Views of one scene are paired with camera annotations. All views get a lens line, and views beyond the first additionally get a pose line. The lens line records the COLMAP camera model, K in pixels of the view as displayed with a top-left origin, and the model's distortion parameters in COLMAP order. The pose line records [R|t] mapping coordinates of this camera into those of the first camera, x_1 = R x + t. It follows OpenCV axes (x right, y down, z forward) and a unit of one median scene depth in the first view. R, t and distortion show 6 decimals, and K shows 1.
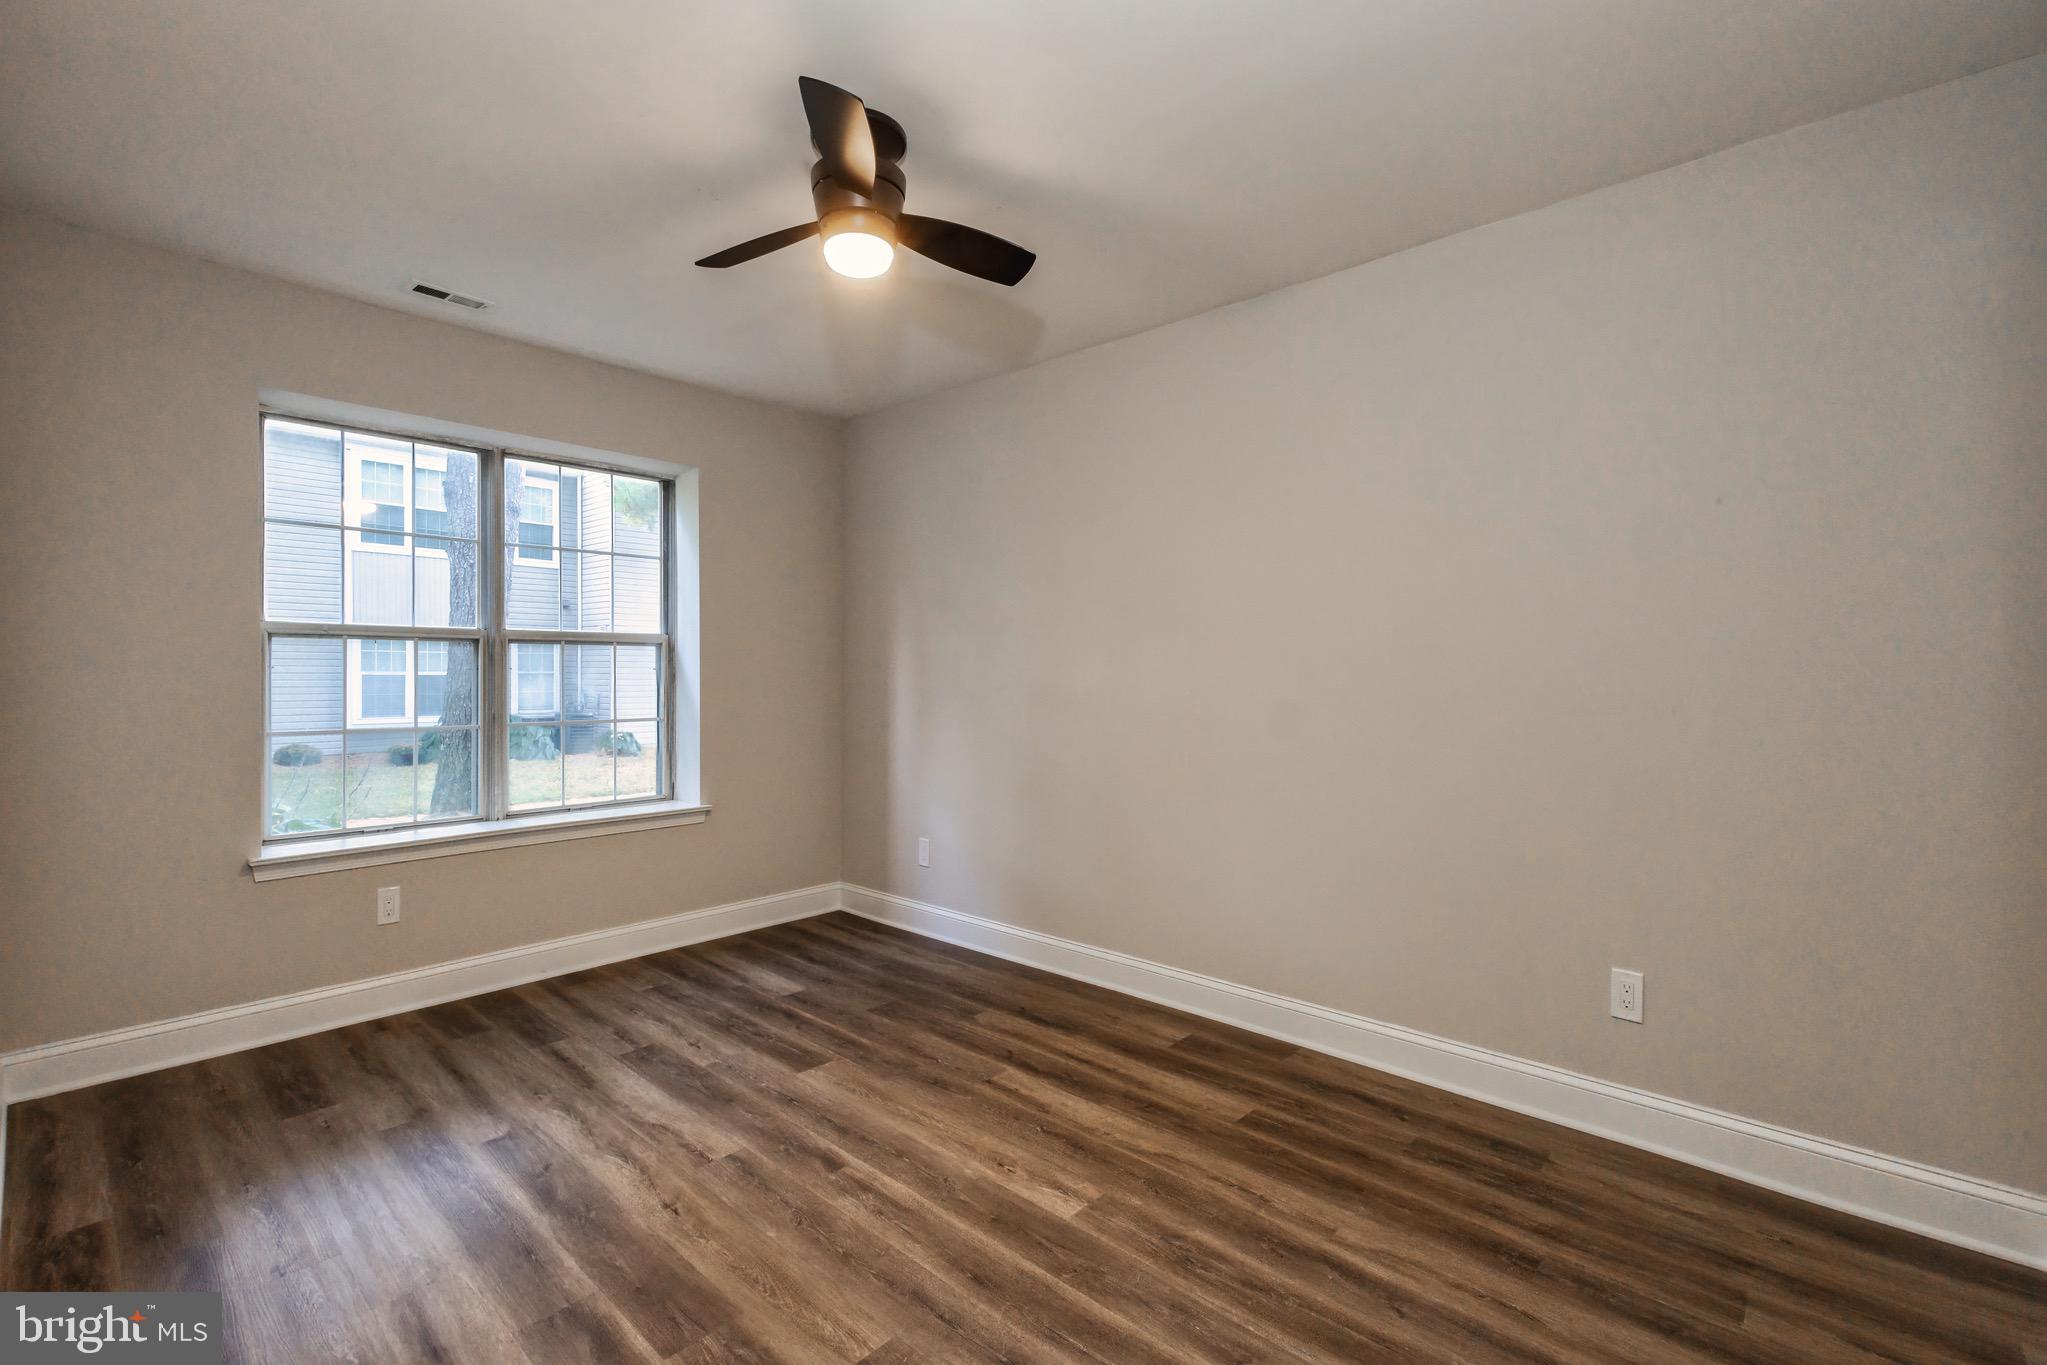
lens RADIAL K [[905.6, 0, 1023.5], [0, 905.6, 682.5], [0, 0, 1]] dist [0.015082, -0.000166]
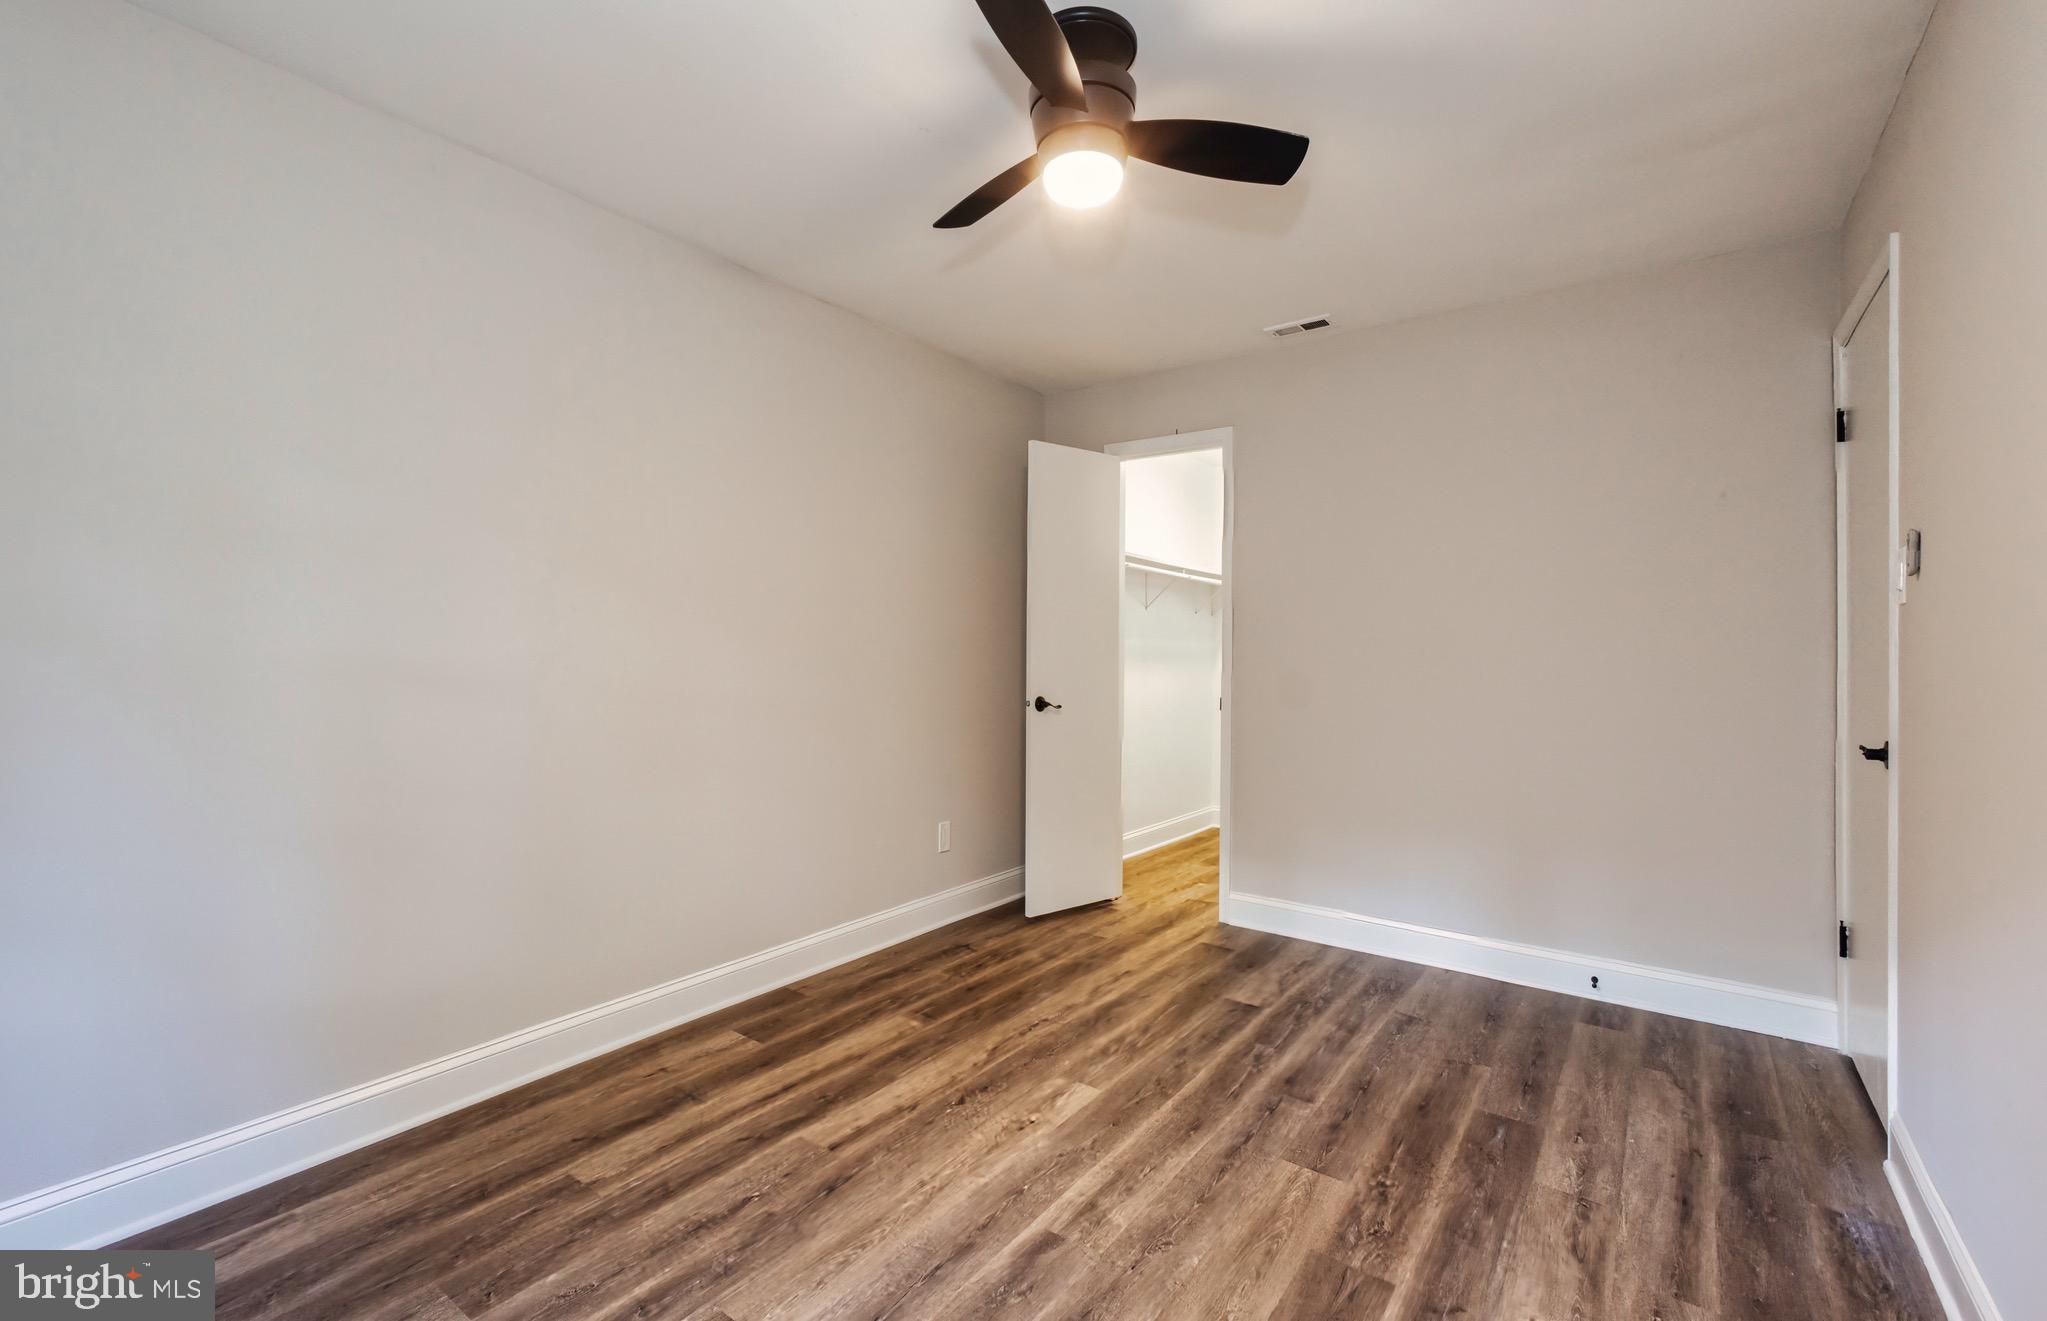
lens RADIAL K [[836.6, 0, 1020.0], [0, 836.6, 644.4], [0, 0, 1]] dist [0.009950, -0.000025]
pose [[-0.086645, 0.004855, 0.996227, -0.759095], [-0.000154, 0.999988, -0.004887, 0.000717], [-0.996239, -0.000576, -0.086643, 0.865101]]
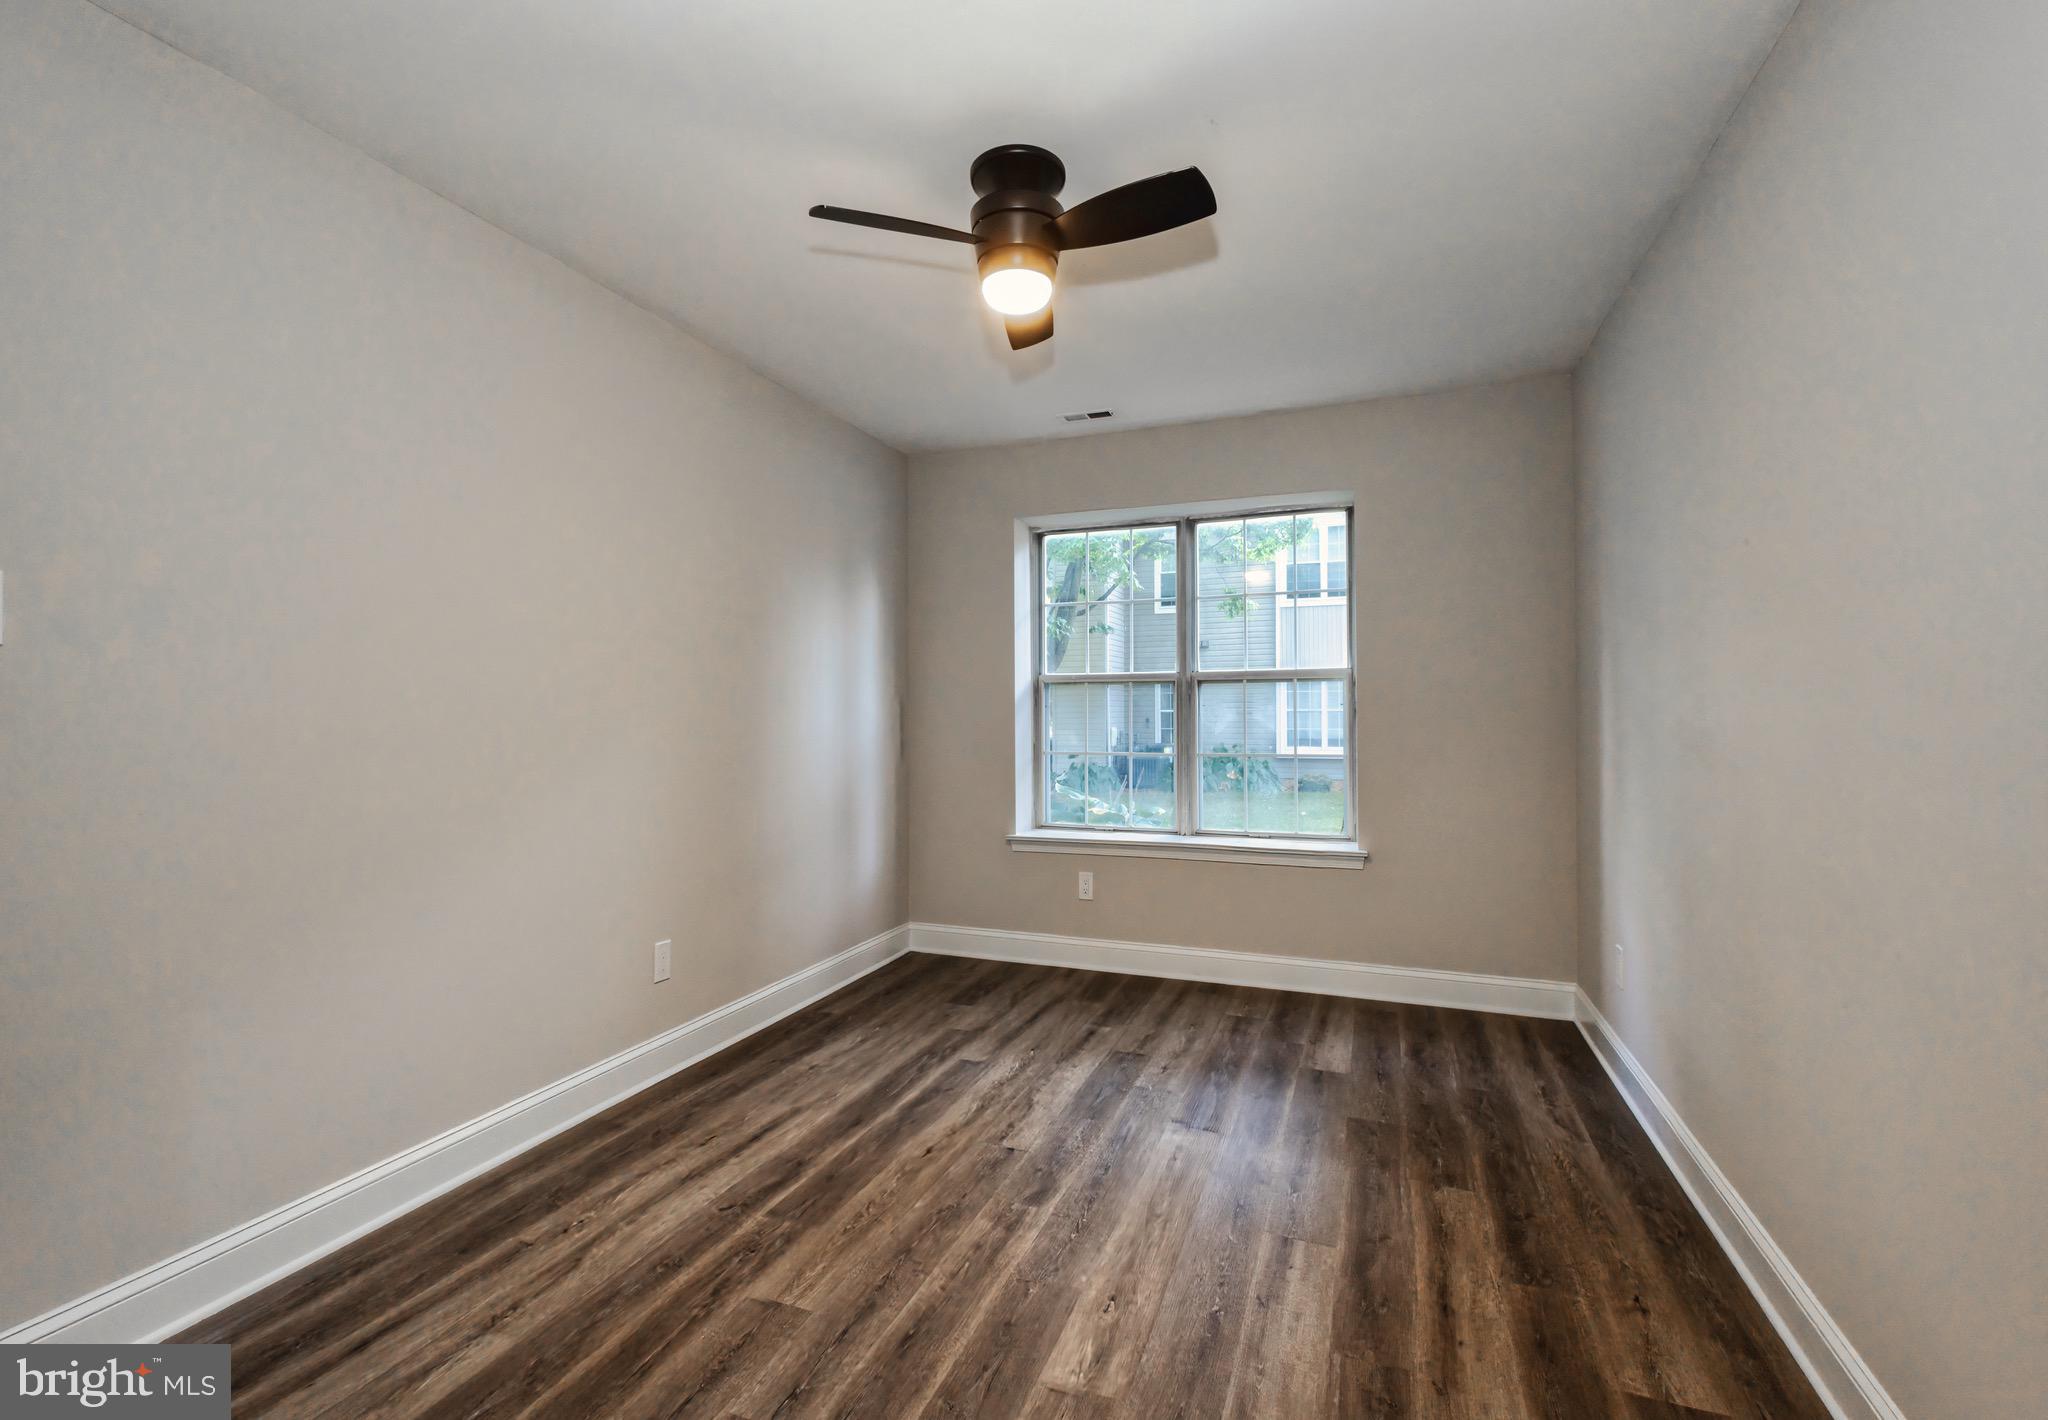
lens RADIAL K [[922.0, 0, 1024.0], [0, 922.0, 710.0], [0, 0, 1]] dist [0.009092, 0.000122]
pose [[0.354960, -0.005994, -0.934862, 0.588260], [-0.003404, 0.999965, -0.007703, -0.000227], [0.934875, 0.005916, 0.354927, 0.494560]]
